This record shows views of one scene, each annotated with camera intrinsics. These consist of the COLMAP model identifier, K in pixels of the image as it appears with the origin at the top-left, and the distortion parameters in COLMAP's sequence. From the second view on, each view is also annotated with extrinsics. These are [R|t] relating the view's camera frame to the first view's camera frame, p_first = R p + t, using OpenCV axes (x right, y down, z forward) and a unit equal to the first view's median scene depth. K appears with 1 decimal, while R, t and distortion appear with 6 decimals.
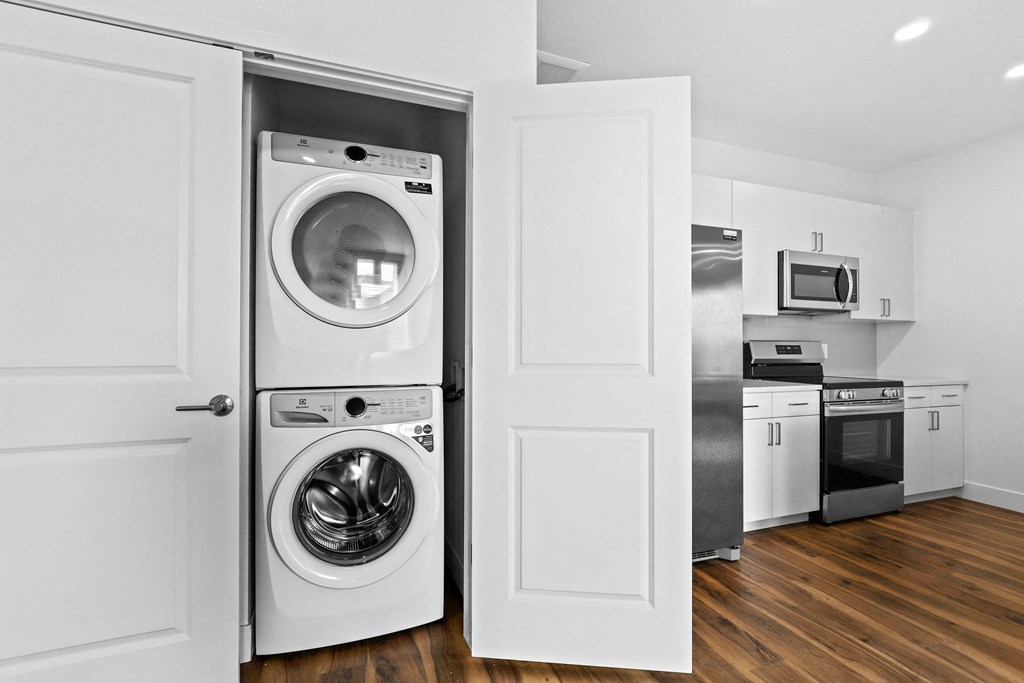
lens RADIAL K [[475.9, 0, 512.0], [0, 475.9, 341.5], [0, 0, 1]] dist [-0.000309, 0.011229]
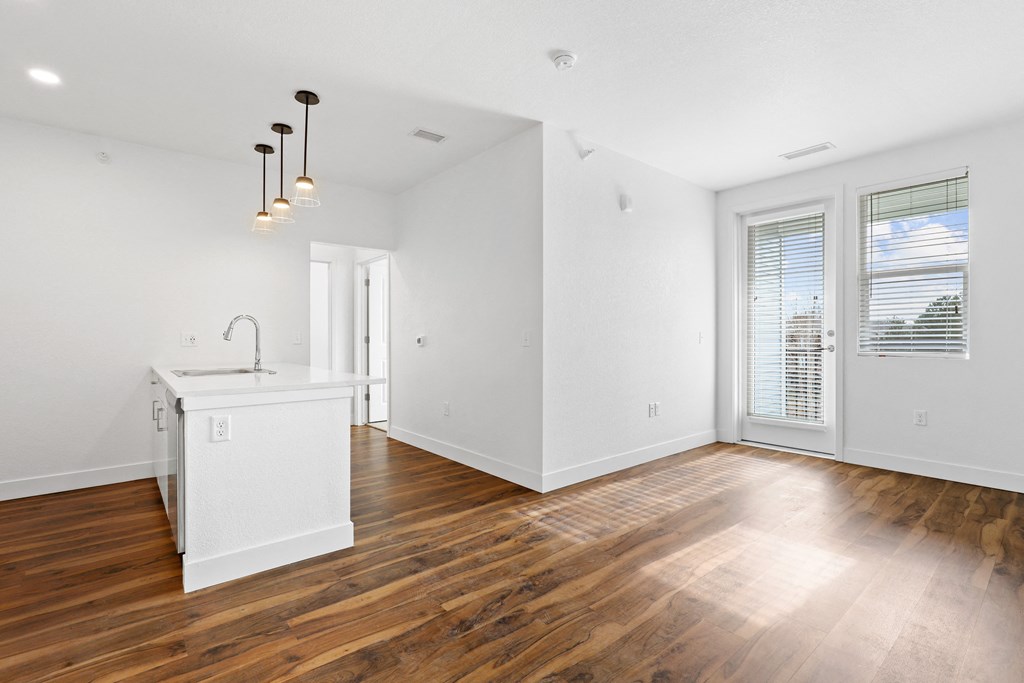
lens RADIAL K [[466.8, 0, 512.7], [0, 466.8, 344.6], [0, 0, 1]] dist [-0.001860, 0.000112]
pose [[-0.323548, -0.018391, 0.946033, -0.212678], [-0.006241, 0.999831, 0.017302, 0.004310], [-0.946191, -0.000306, -0.323608, 0.309353]]
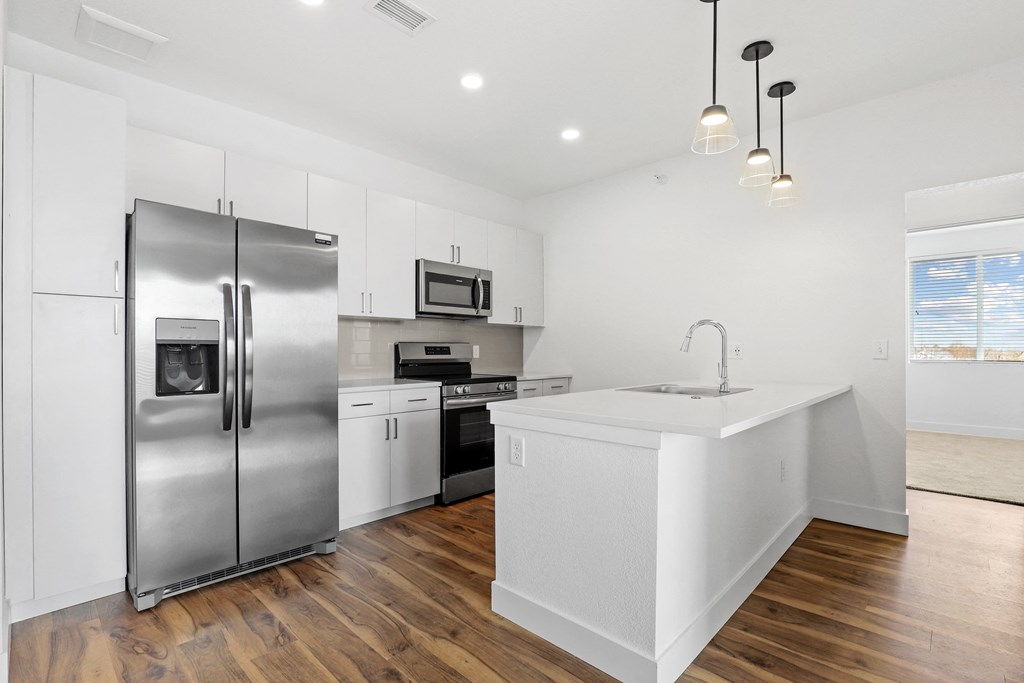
lens RADIAL K [[478.2, 0, 510.1], [0, 478.2, 349.2], [0, 0, 1]] dist [-0.022028, 0.000270]
pose [[0.909356, -0.004918, 0.415990, 0.329728], [0.000464, 0.999941, 0.010808, 0.002534], [-0.416019, -0.009635, 0.909305, -0.086358]]
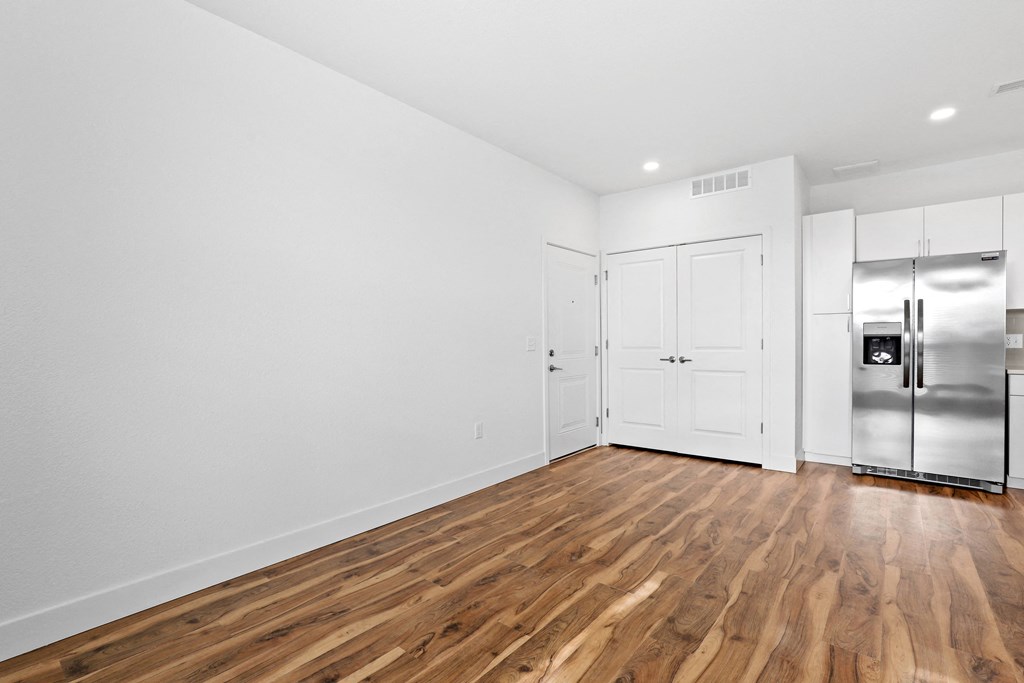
lens RADIAL K [[478.2, 0, 510.1], [0, 478.2, 349.2], [0, 0, 1]] dist [-0.022028, 0.000270]
pose [[0.500910, 0.006432, -0.865476, 0.776539], [0.013695, 0.999788, 0.015356, 0.003665], [0.865391, -0.019544, 0.500716, -0.737127]]
